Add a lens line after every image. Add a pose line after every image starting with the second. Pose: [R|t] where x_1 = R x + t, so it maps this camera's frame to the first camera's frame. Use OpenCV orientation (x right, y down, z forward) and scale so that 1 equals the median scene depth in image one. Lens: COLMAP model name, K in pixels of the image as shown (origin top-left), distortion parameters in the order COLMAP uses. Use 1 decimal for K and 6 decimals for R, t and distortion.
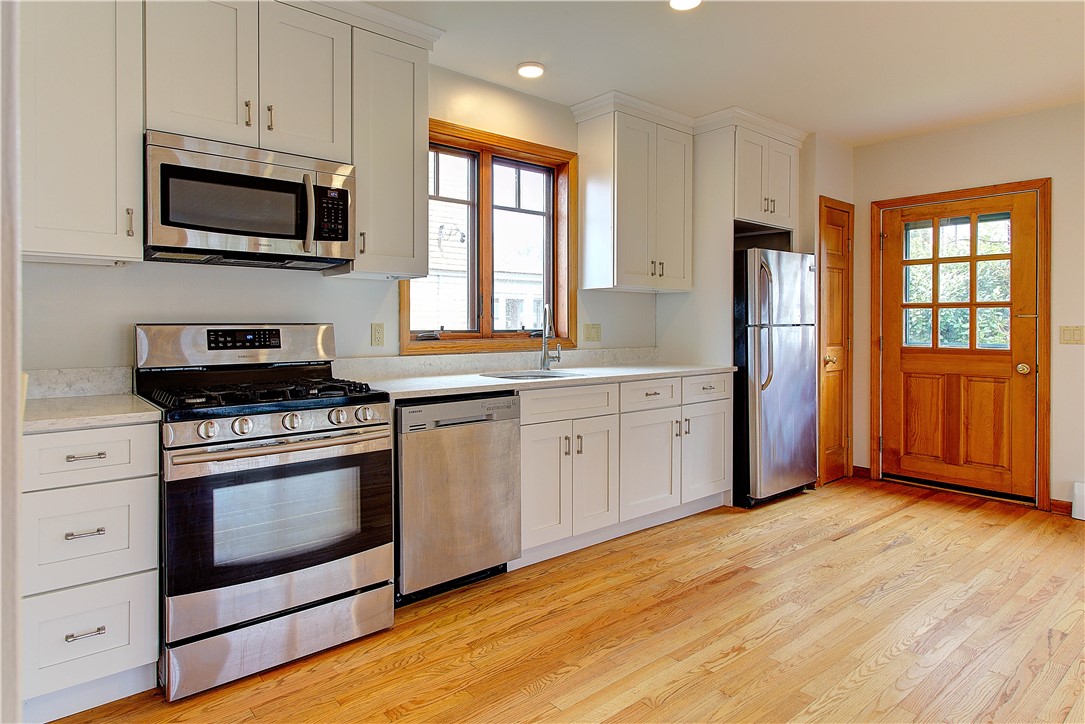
lens RADIAL K [[628.1, 0, 520.6], [0, 628.1, 326.7], [0, 0, 1]] dist [0.002574, -0.000488]
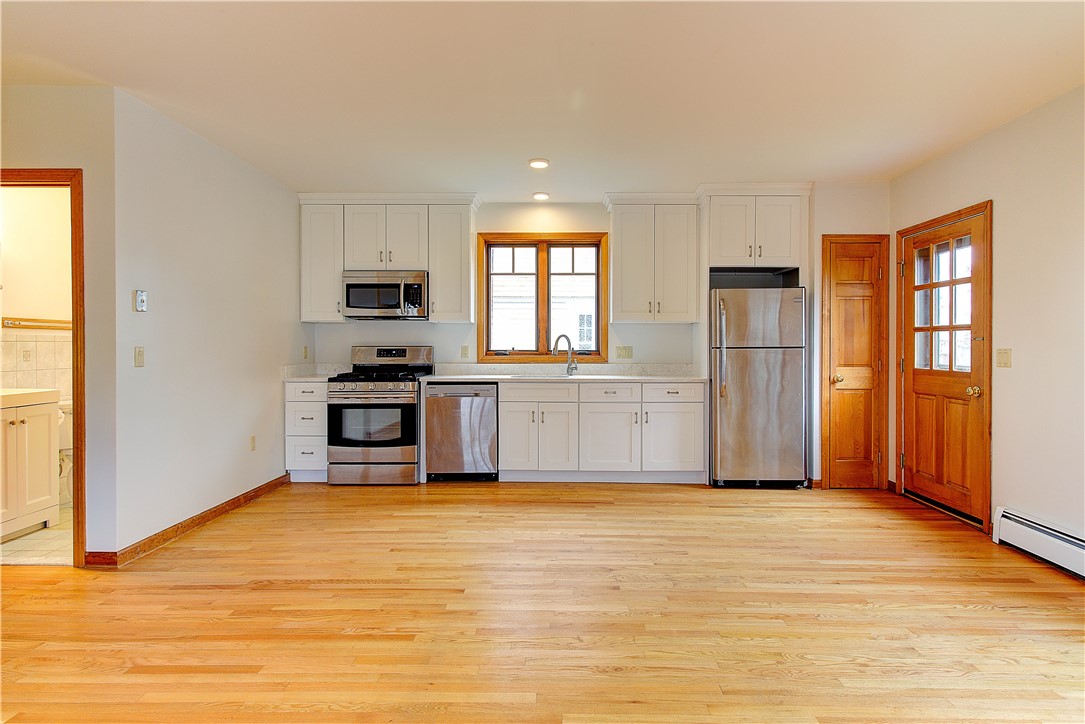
lens RADIAL K [[591.8, 0, 546.8], [0, 591.8, 348.2], [0, 0, 1]] dist [0.003358, 0.000265]
pose [[0.759410, 0.002440, -0.650608, 0.914327], [-0.003795, 0.999993, -0.000679, 0.001484], [0.650602, 0.002985, 0.759413, -0.169103]]
